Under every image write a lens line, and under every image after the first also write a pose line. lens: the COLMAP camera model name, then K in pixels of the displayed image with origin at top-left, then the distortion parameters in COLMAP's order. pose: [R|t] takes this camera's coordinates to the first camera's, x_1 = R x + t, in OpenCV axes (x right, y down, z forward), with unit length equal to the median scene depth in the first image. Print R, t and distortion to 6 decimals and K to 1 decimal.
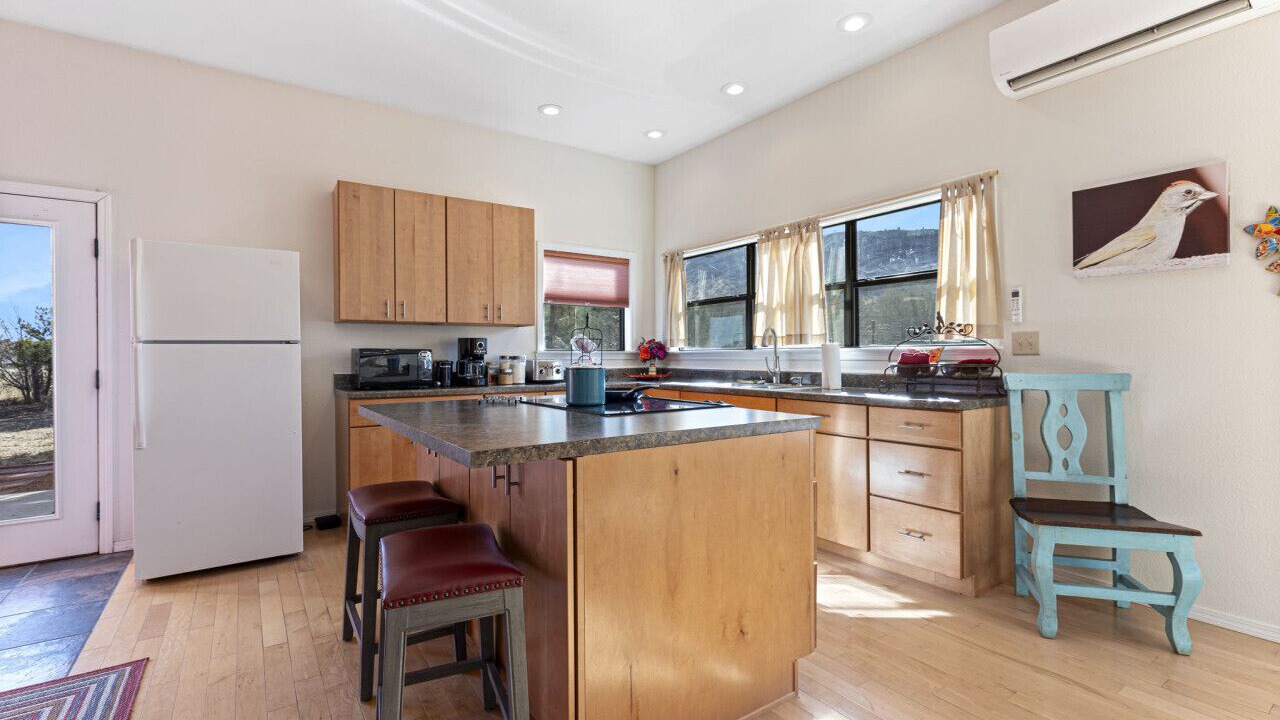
lens RADIAL K [[571.6, 0, 634.1], [0, 571.6, 358.5], [0, 0, 1]] dist [0.003083, 0.000372]
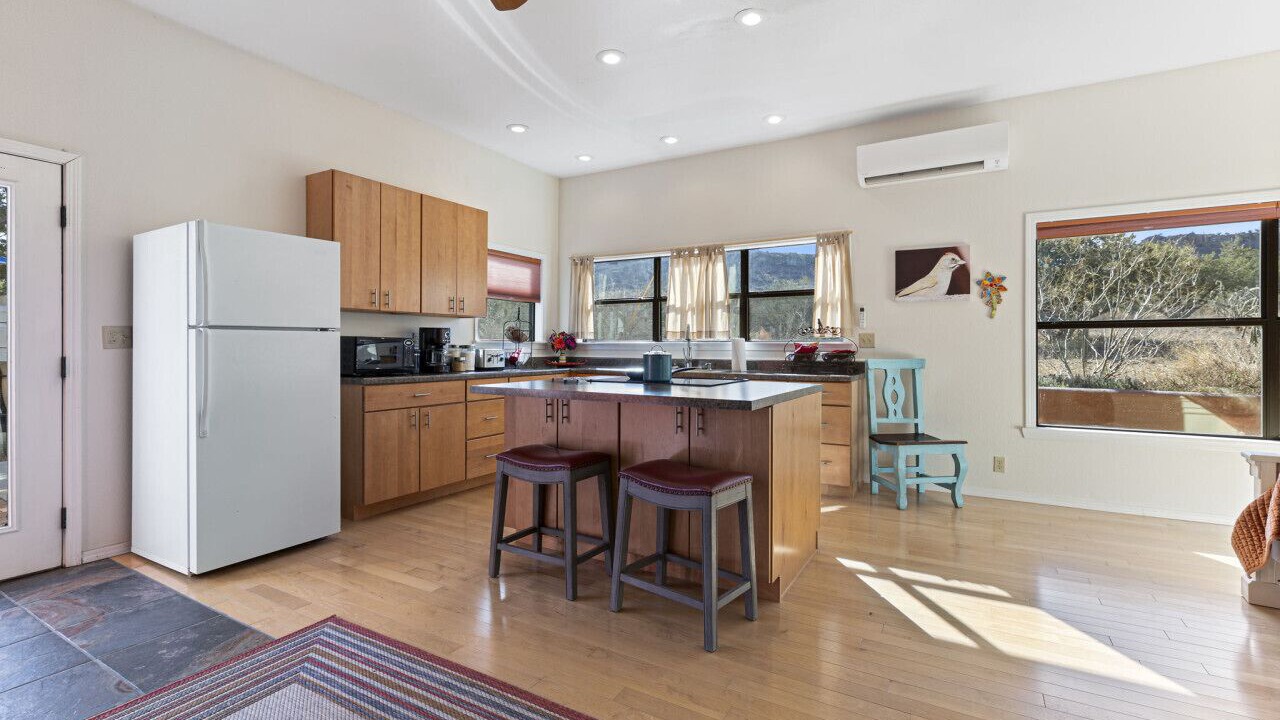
lens RADIAL K [[576.6, 0, 635.9], [0, 576.6, 349.9], [0, 0, 1]] dist [0.002319, 0.000393]
pose [[0.904316, 0.006360, 0.426815, -0.446145], [-0.006445, 0.999978, -0.001243, 0.004636], [-0.426814, -0.001627, 0.904338, -0.141692]]
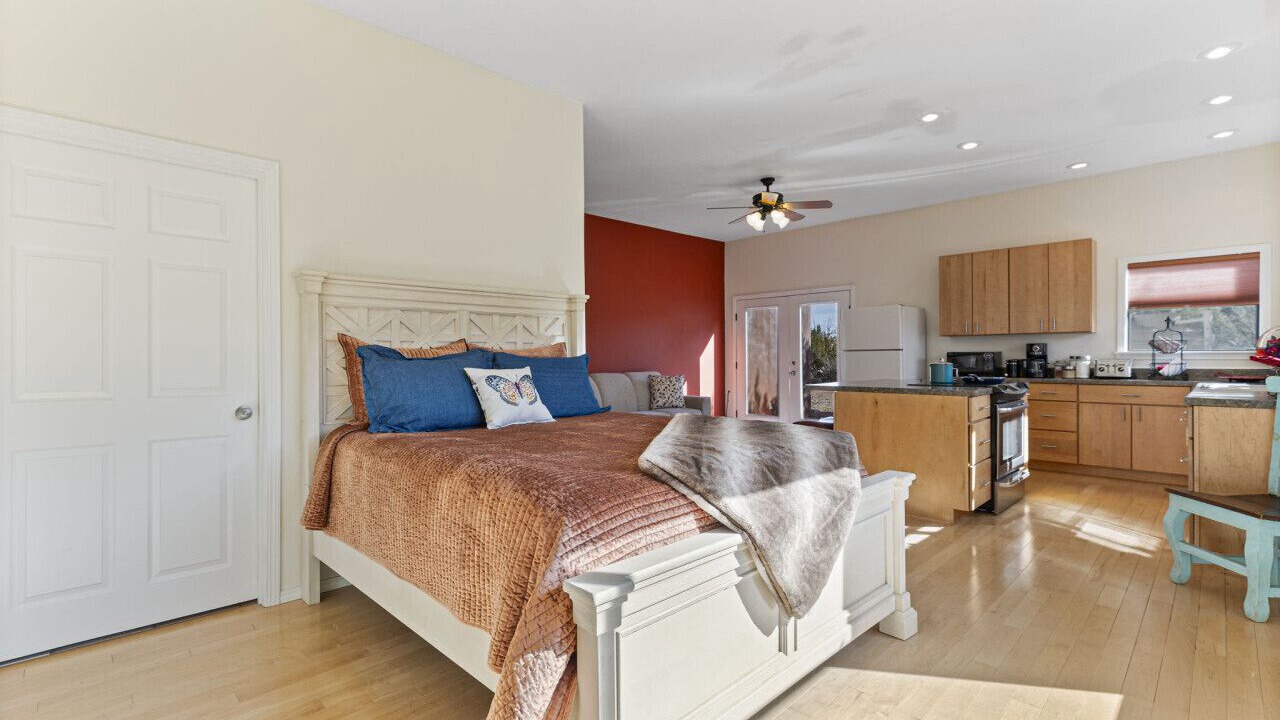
lens RADIAL K [[574.3, 0, 636.5], [0, 574.3, 361.1], [0, 0, 1]] dist [0.004399, 0.000691]
pose [[0.177383, 0.011814, -0.984071, 1.022255], [-0.000035, 0.999928, 0.011998, -0.010238], [0.984142, -0.002094, 0.177370, -0.225891]]
